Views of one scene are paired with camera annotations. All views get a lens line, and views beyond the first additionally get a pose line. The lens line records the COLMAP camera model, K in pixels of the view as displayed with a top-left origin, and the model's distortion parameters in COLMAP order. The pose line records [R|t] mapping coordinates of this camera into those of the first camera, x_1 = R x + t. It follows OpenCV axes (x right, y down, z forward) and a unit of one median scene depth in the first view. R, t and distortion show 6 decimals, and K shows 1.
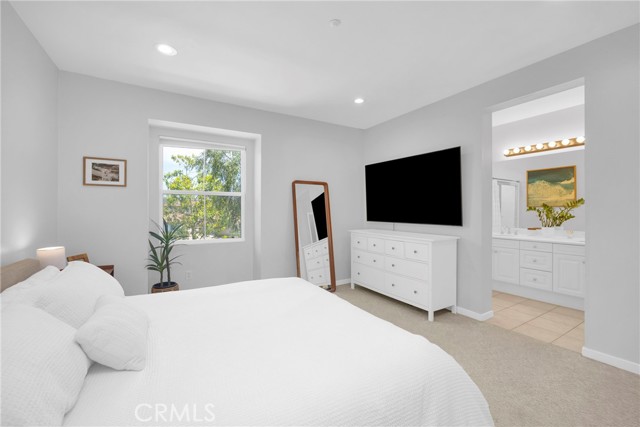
lens RADIAL K [[268.2, 0, 318.2], [0, 268.2, 212.7], [0, 0, 1]] dist [-0.012669, 0.000182]
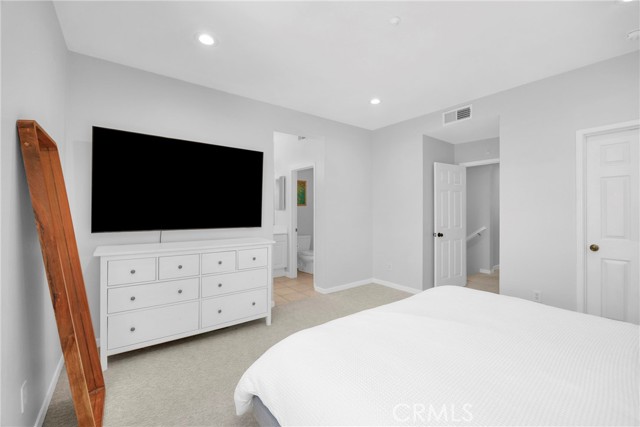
lens RADIAL K [[268.2, 0, 318.7], [0, 268.2, 210.8], [0, 0, 1]] dist [-0.012669, 0.000182]
pose [[-0.107819, -0.004187, 0.994162, -0.671544], [0.003983, 0.999981, 0.004644, -0.021912], [-0.994163, 0.004460, -0.107800, 1.076161]]
